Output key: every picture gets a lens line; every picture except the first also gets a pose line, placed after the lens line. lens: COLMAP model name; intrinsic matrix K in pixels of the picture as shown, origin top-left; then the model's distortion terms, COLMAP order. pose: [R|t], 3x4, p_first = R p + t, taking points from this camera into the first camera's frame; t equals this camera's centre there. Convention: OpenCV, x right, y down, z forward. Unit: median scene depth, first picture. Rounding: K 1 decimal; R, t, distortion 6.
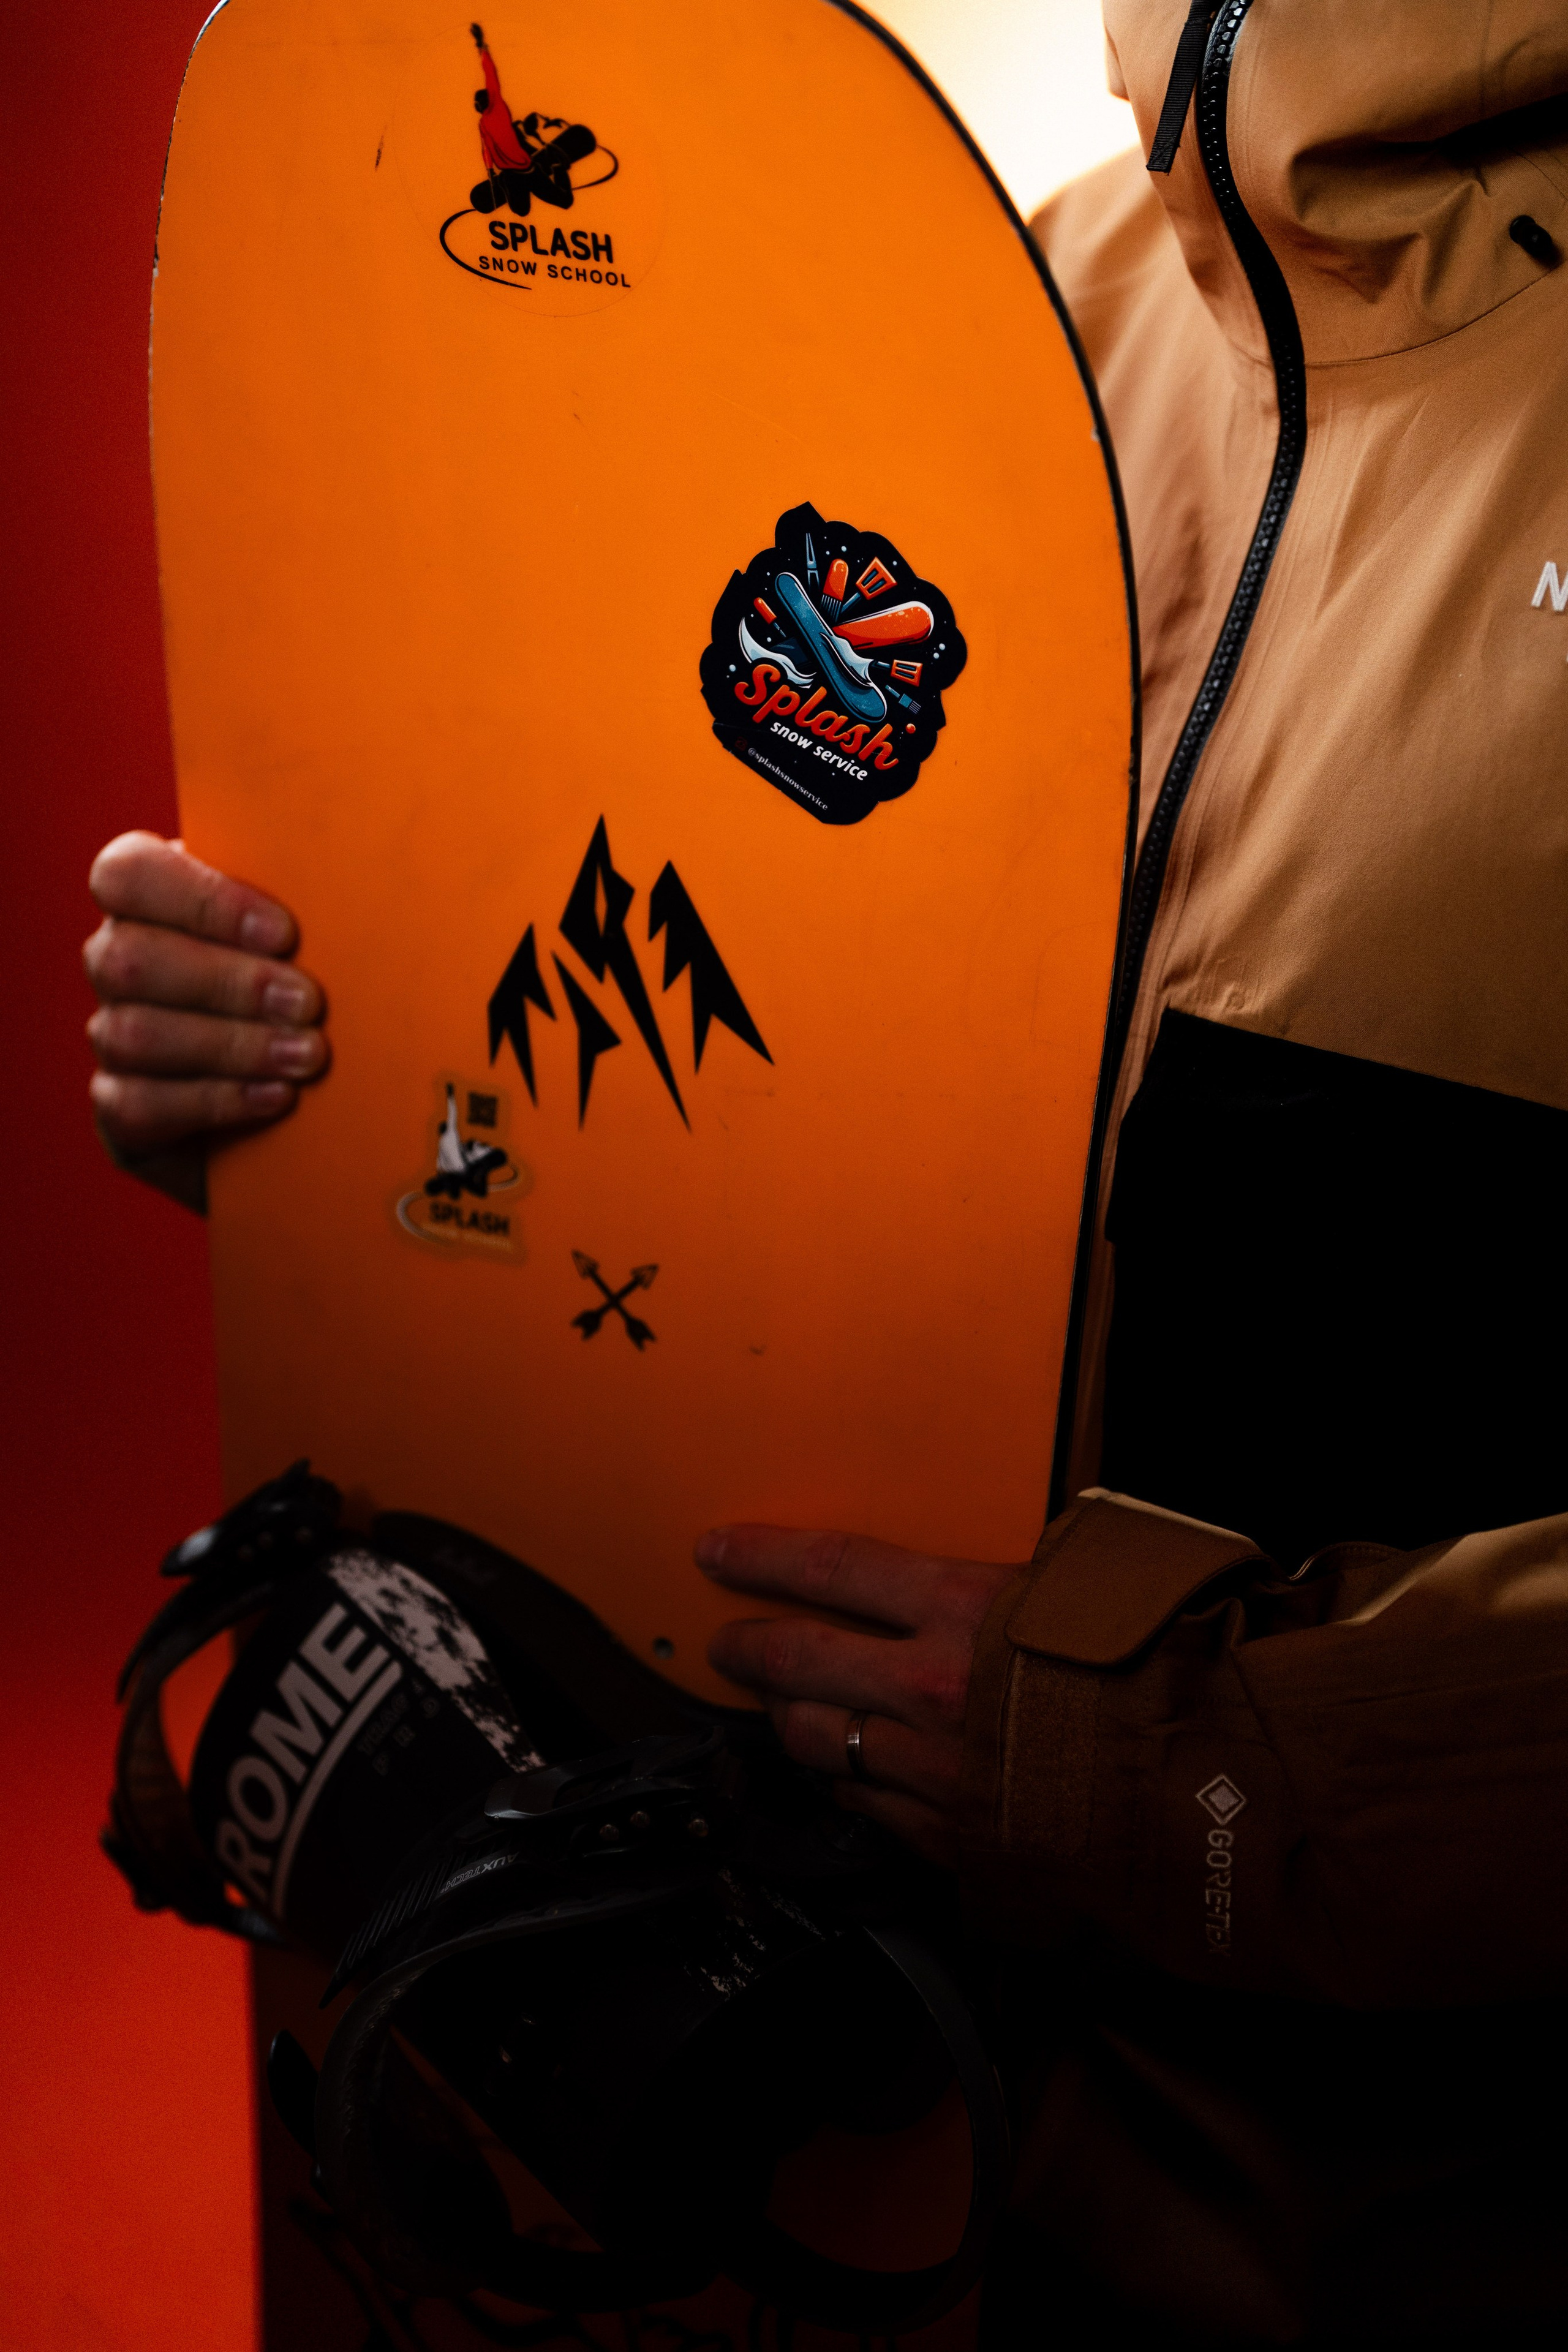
lens RADIAL K [[3553.2, 0, 682.4], [0, 3553.2, 1291.2], [0, 0, 1]] dist [0.018336, 0.000000]
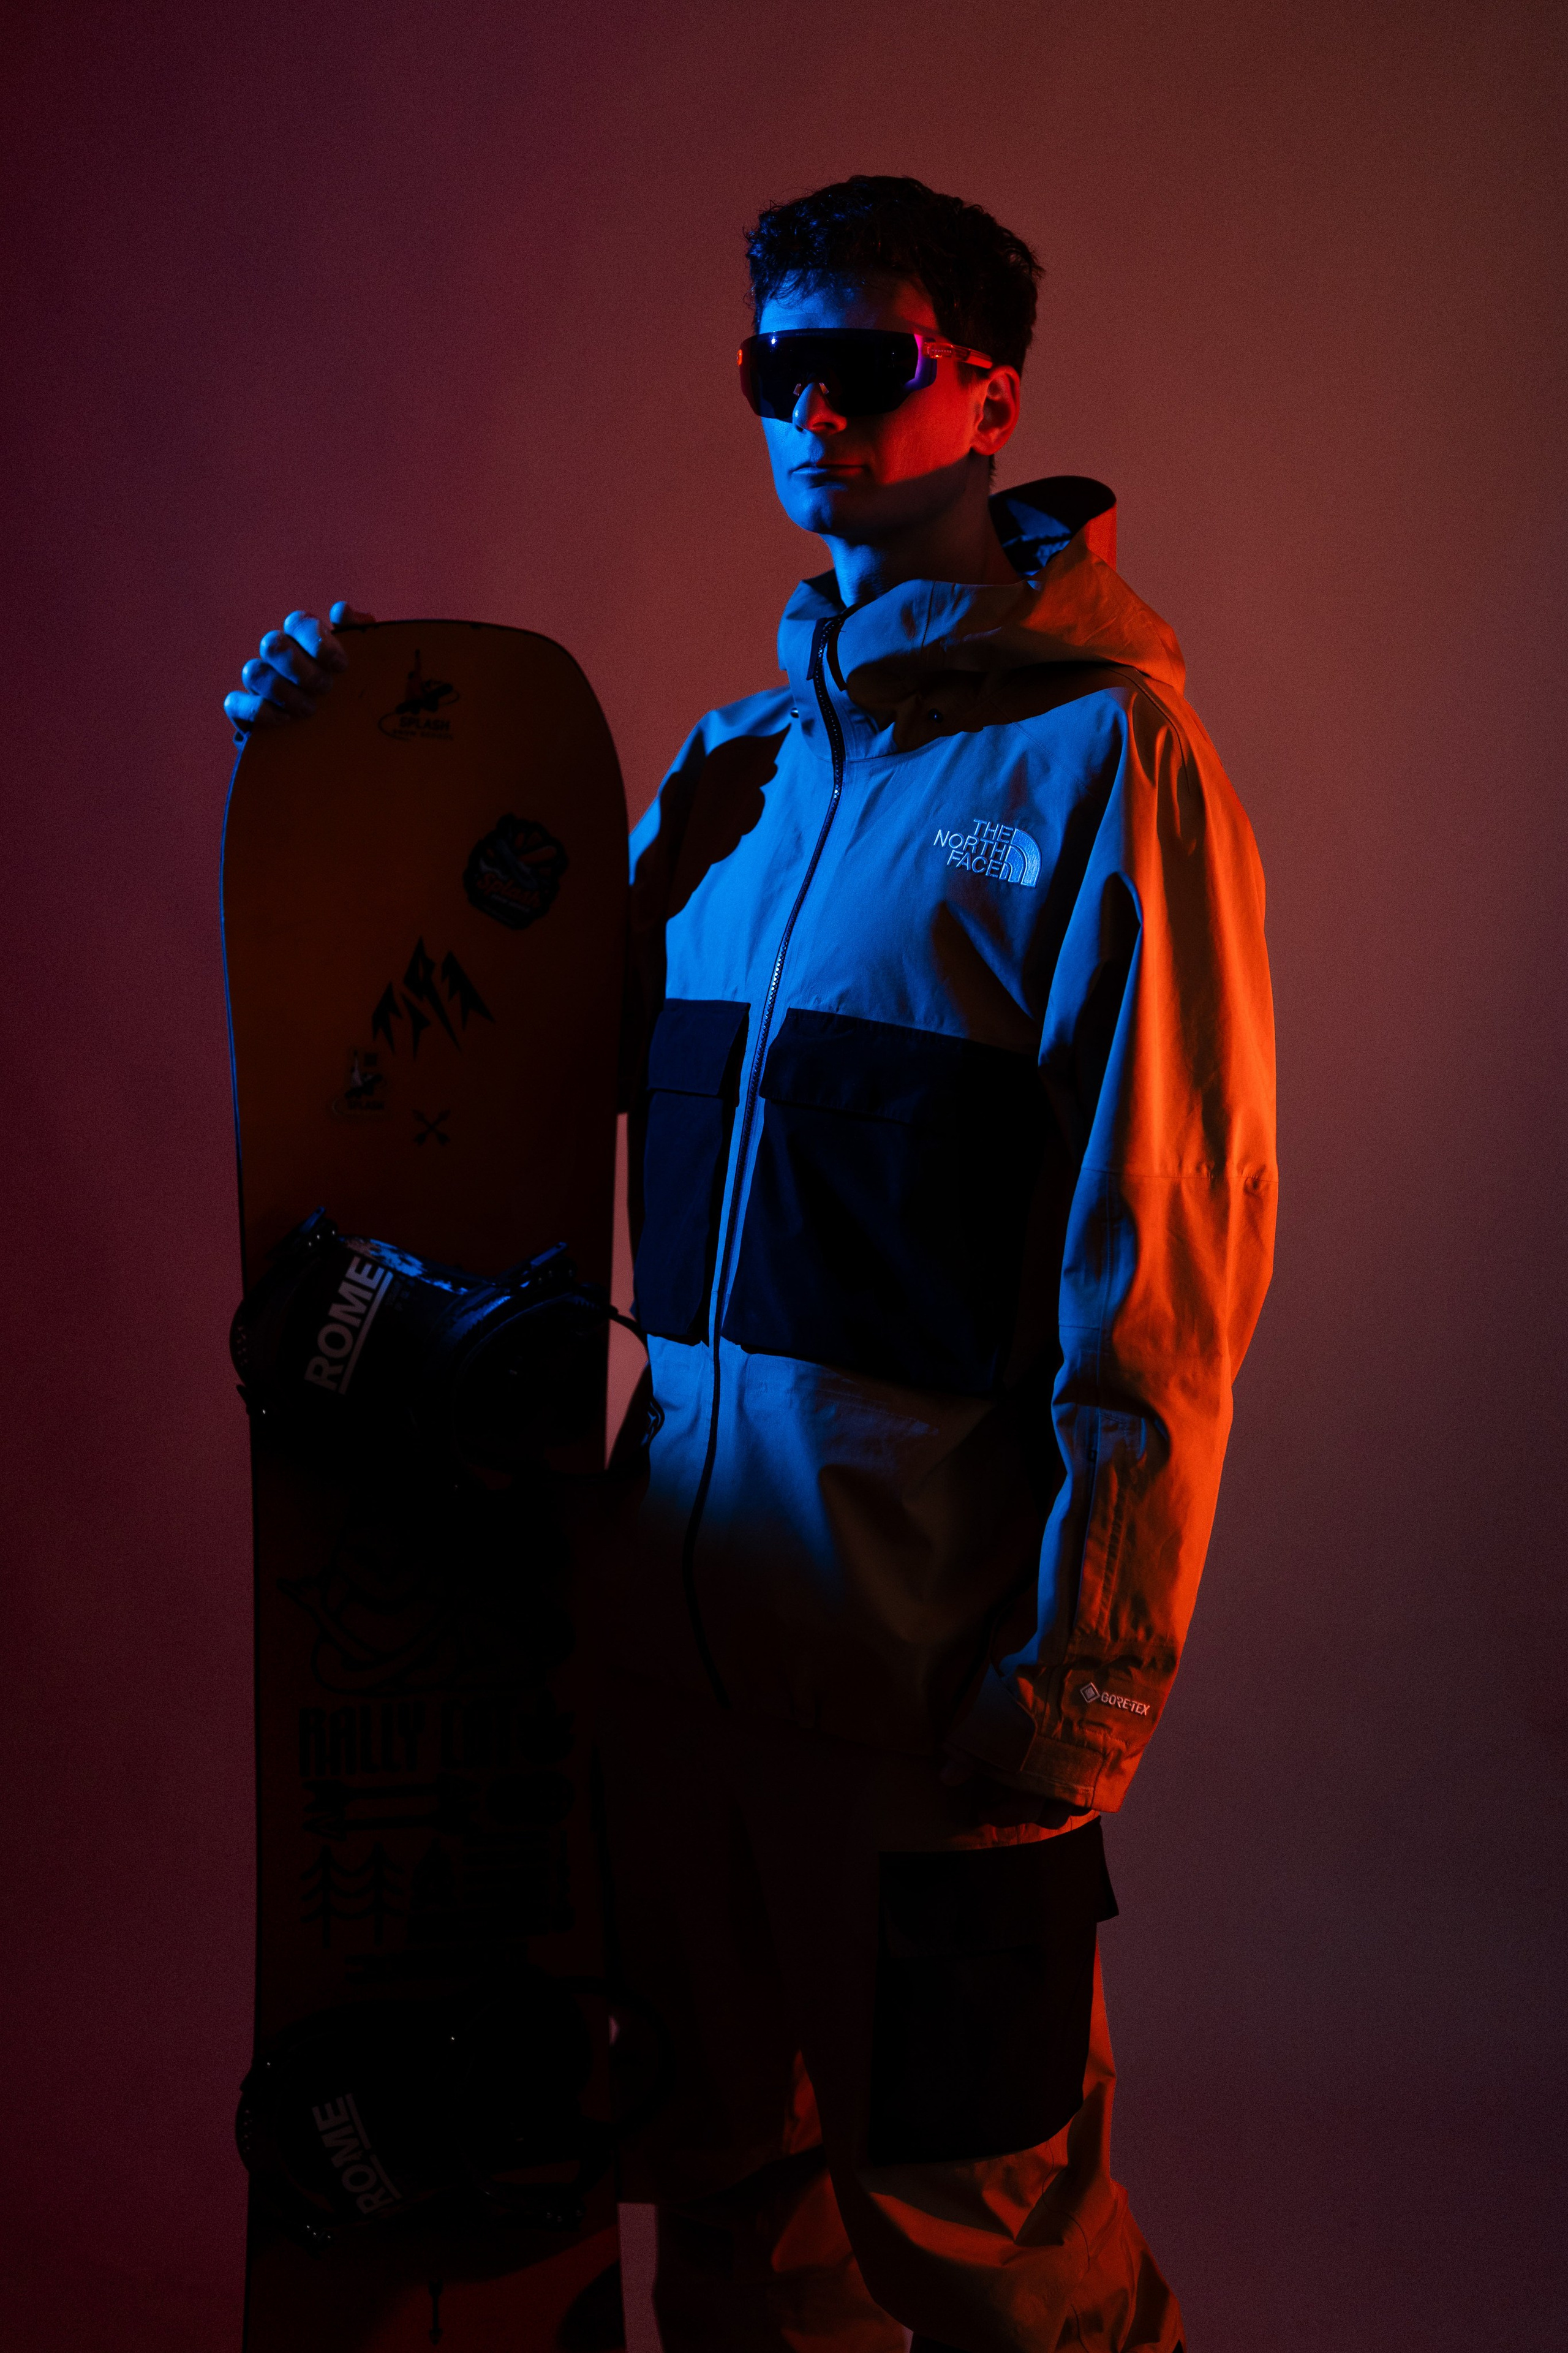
lens RADIAL K [[3554.4, 0, 820.3], [0, 3554.4, 1268.4], [0, 0, 1]] dist [0.018336, 0.000000]
pose [[0.755864, -0.082386, 0.649525, -1.502691], [0.214159, 0.968591, -0.126365, 0.492052], [-0.618713, 0.234616, 0.749766, -1.085125]]
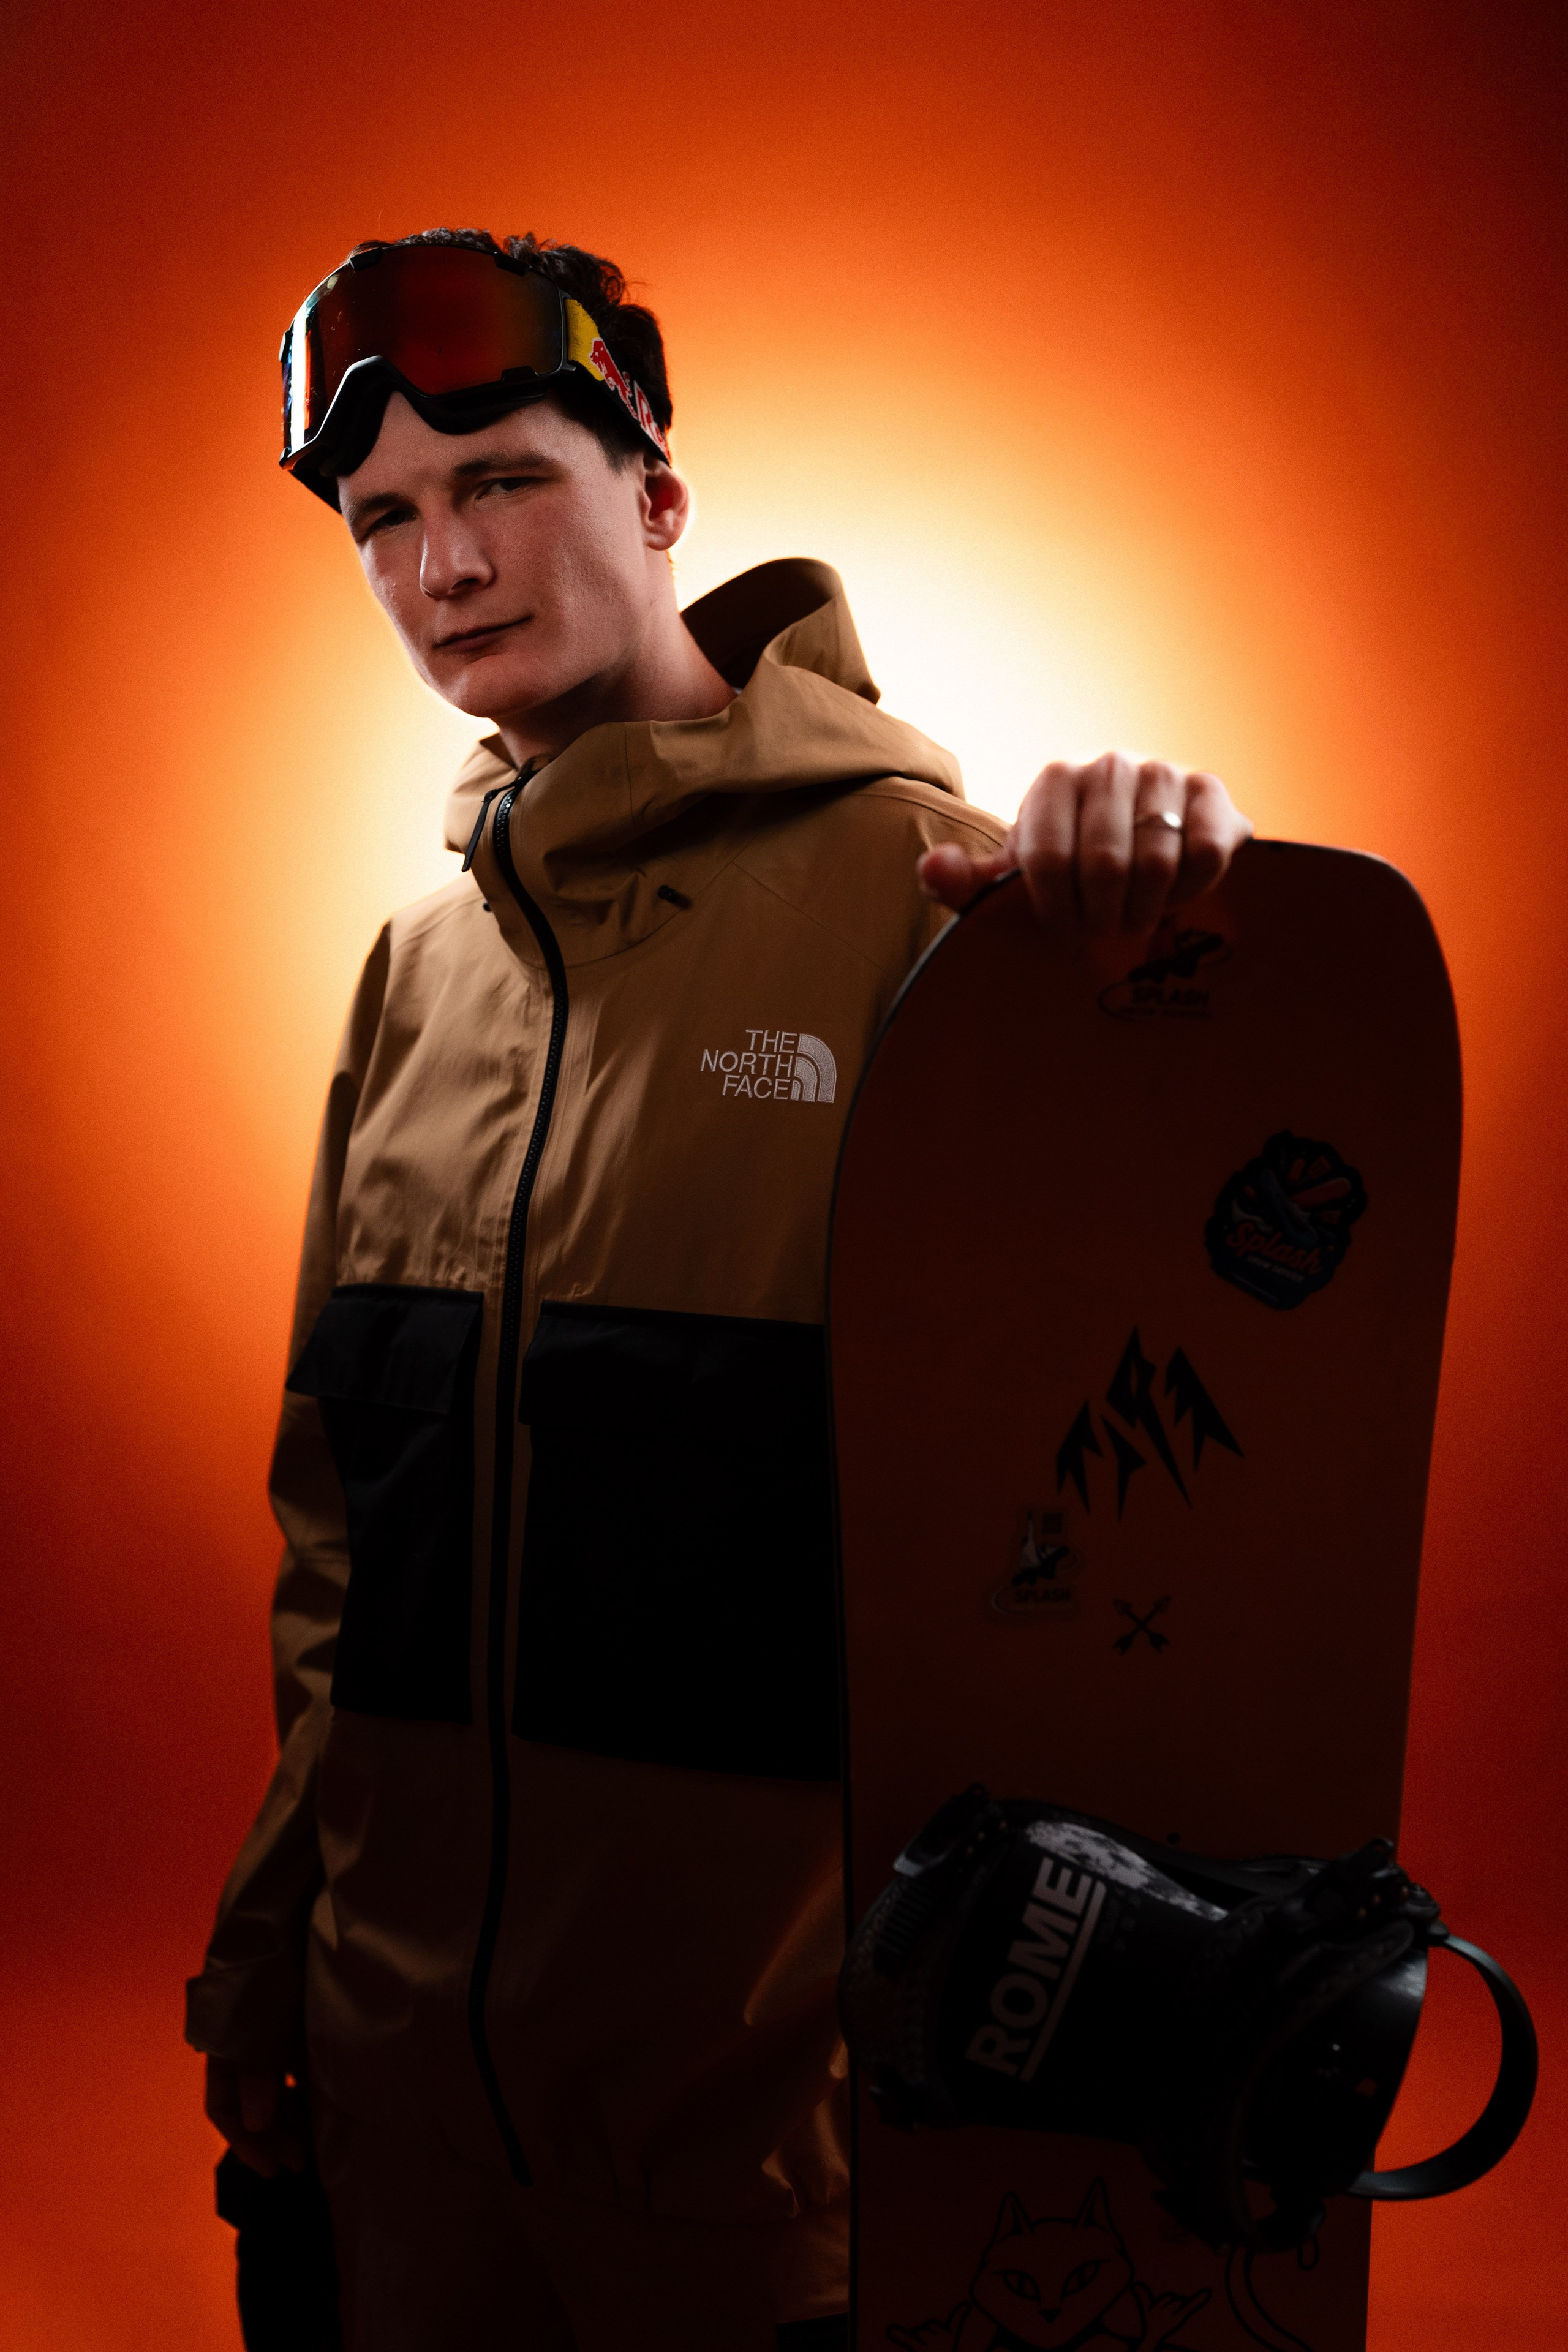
lens RADIAL K [[3553.2, 0, 733.4], [0, 3553.2, 1243.9], [0, 0, 1]] dist [0.018336, 0.000000]
pose [[0.751001, -0.126554, 0.648060, -1.189189], [0.211119, 0.975964, -0.054066, -0.118753], [-0.625641, 0.177421, 0.759668, -0.129895]]
